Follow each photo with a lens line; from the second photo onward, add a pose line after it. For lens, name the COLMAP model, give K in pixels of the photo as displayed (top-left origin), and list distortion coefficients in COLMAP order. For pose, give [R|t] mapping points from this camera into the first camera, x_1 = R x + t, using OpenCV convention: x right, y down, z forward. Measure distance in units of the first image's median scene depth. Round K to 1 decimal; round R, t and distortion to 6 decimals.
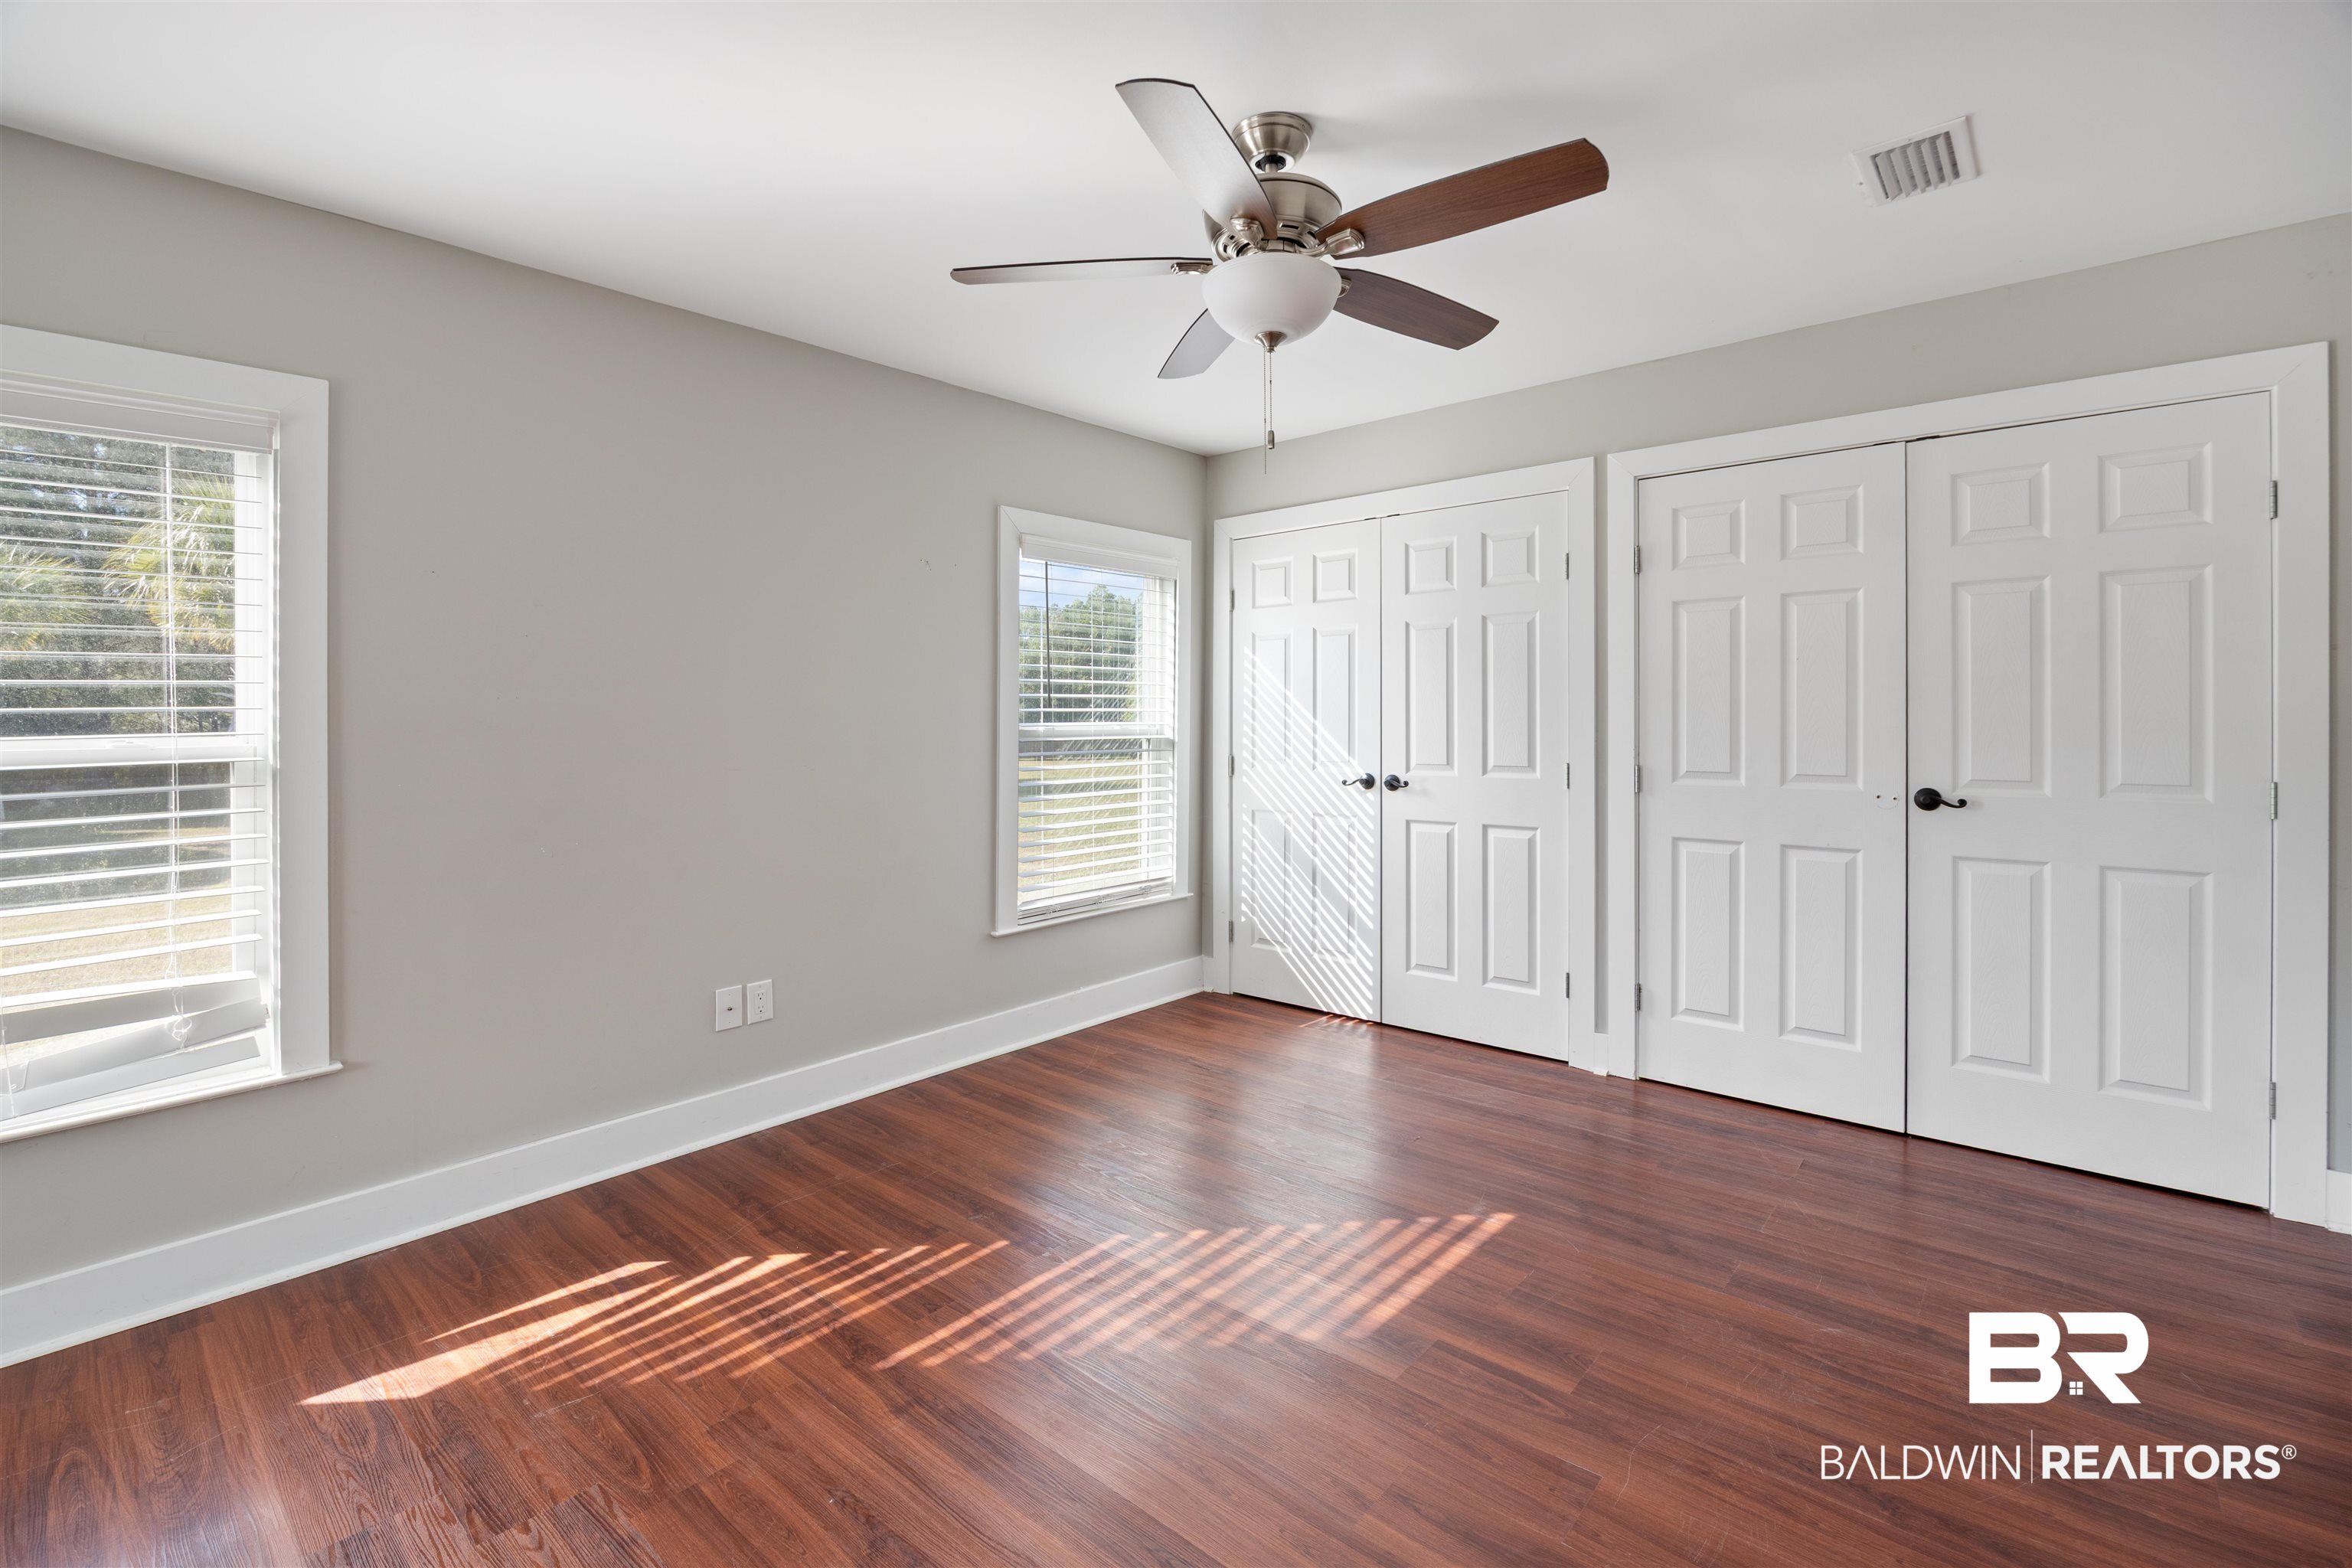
lens RADIAL K [[1031.8, 0, 1180.5], [0, 1031.8, 738.0], [0, 0, 1]] dist [-0.022883, 0.000199]
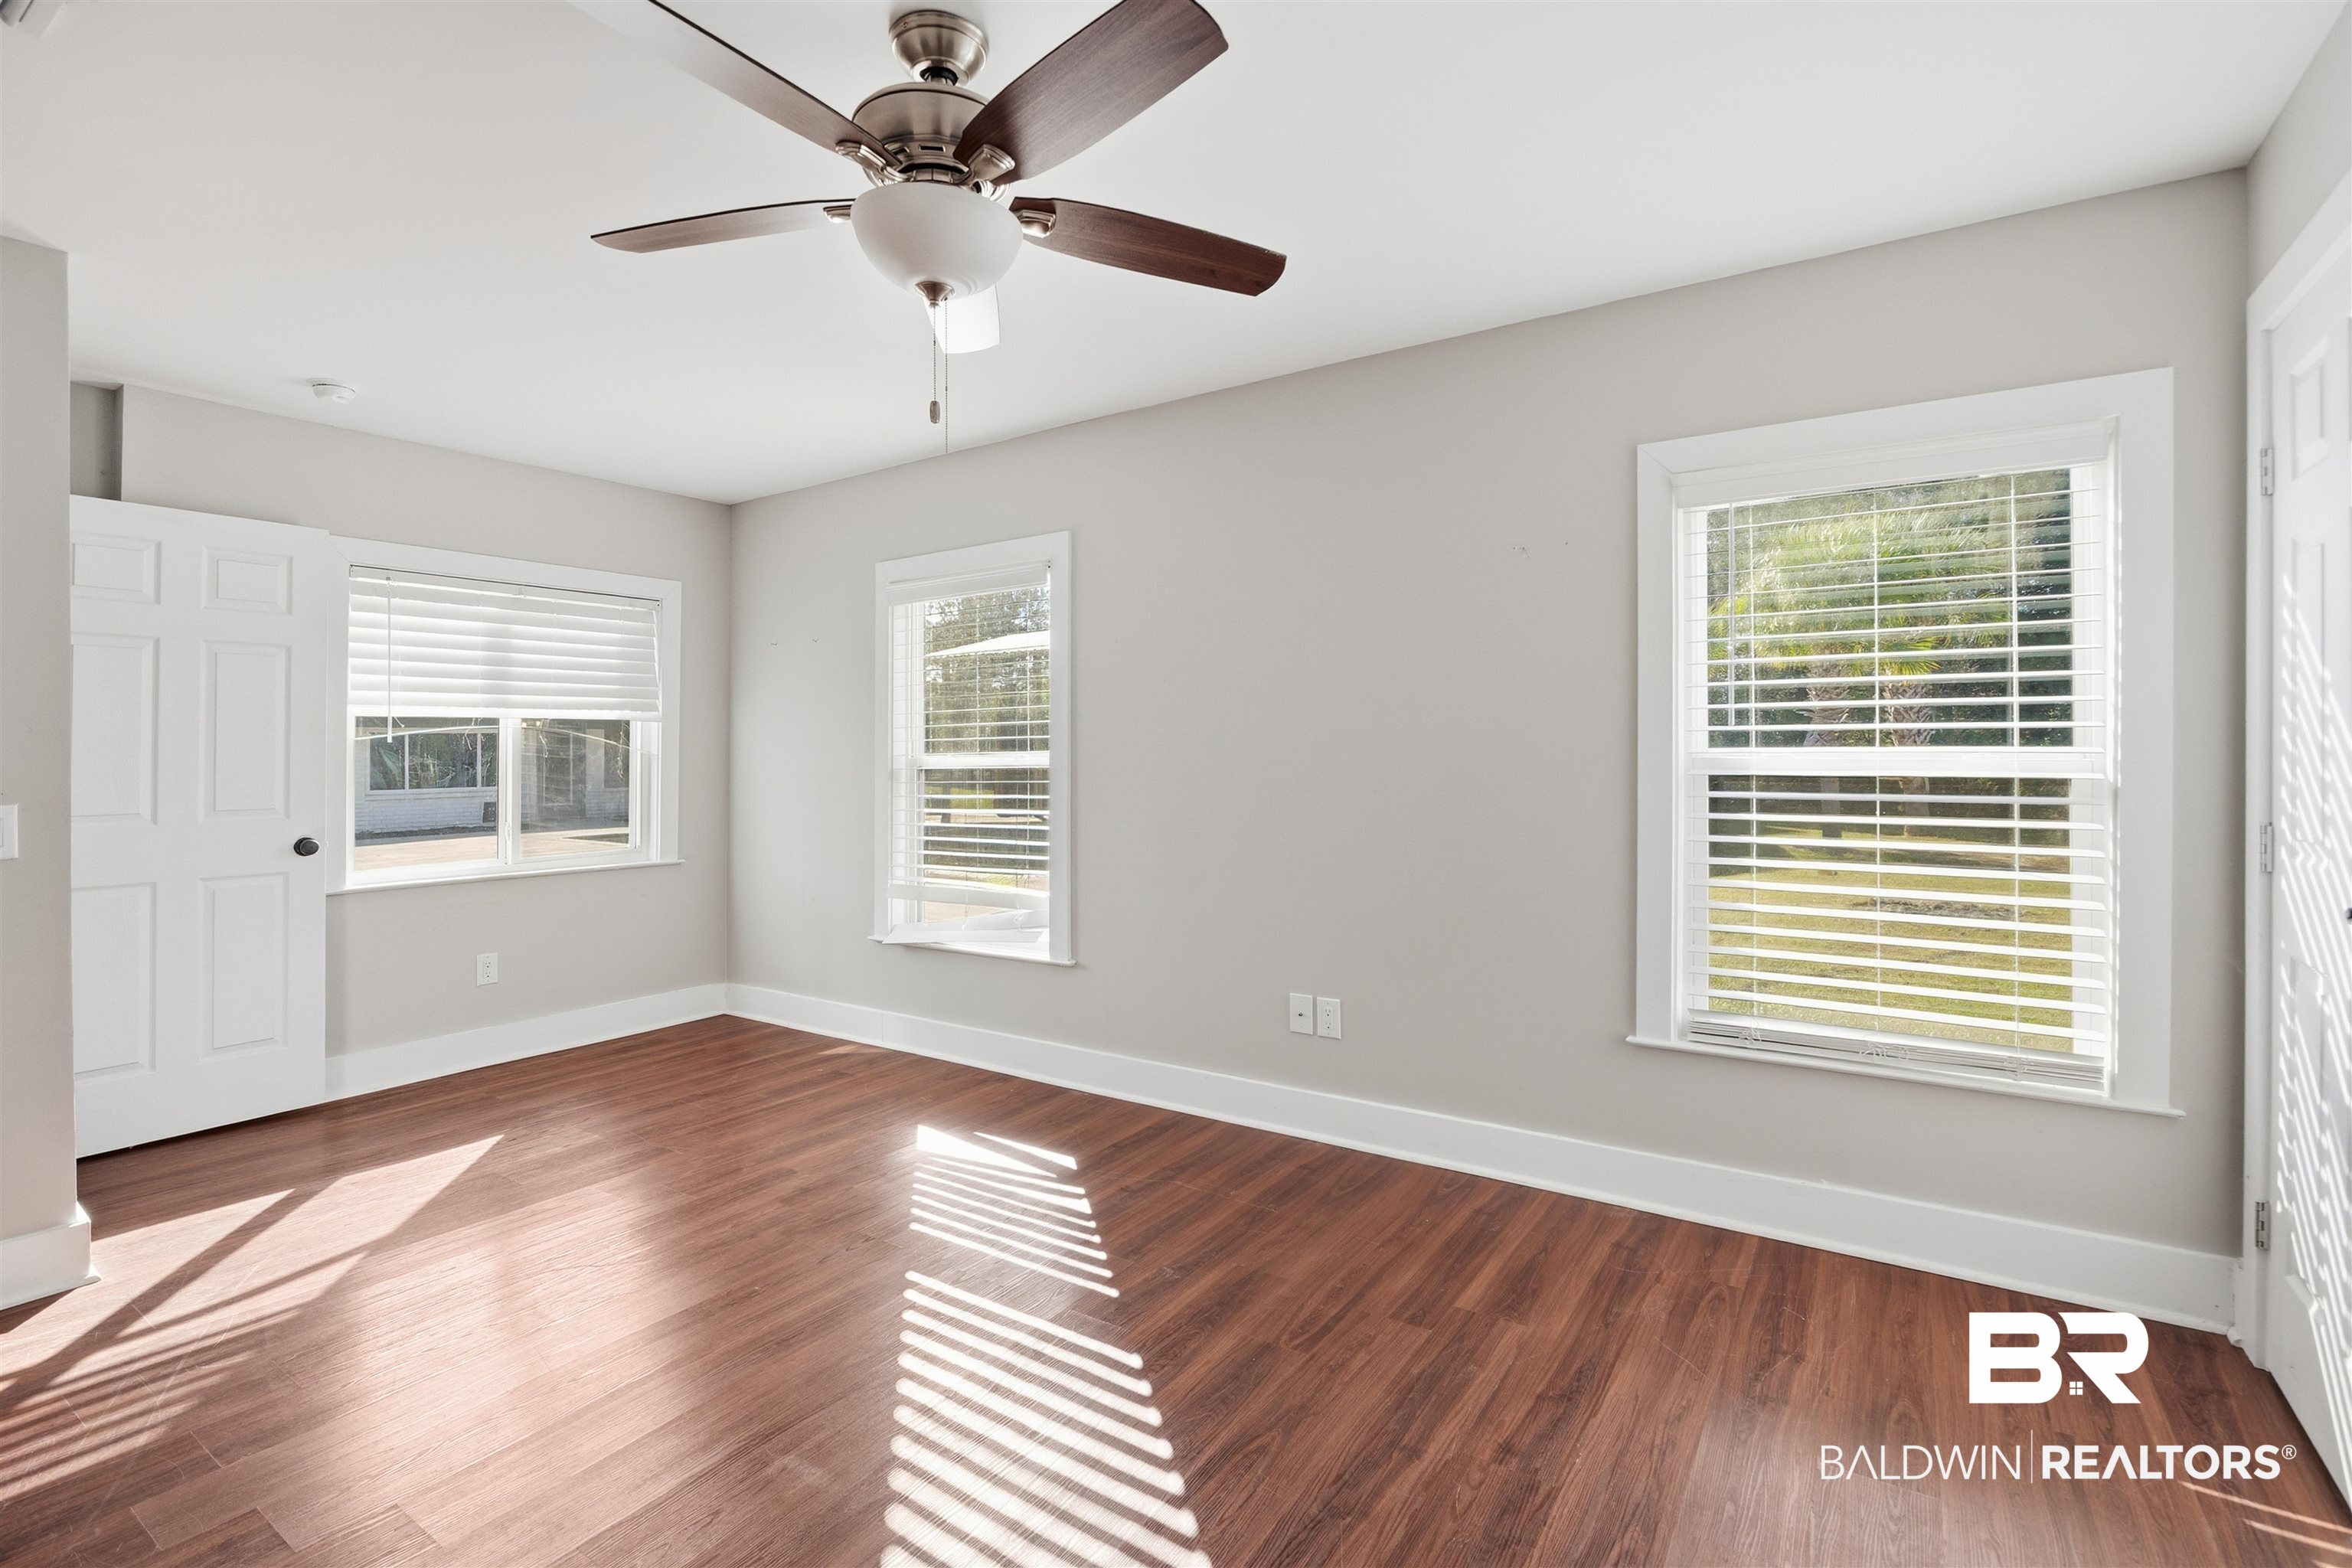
lens RADIAL K [[1088.3, 0, 1212.5], [0, 1088.3, 740.7], [0, 0, 1]] dist [-0.017190, 0.000132]
pose [[0.135269, 0.002858, -0.990805, 0.677744], [-0.012817, 0.999917, 0.001135, -0.020811], [0.990726, 0.012546, 0.135294, 0.764379]]
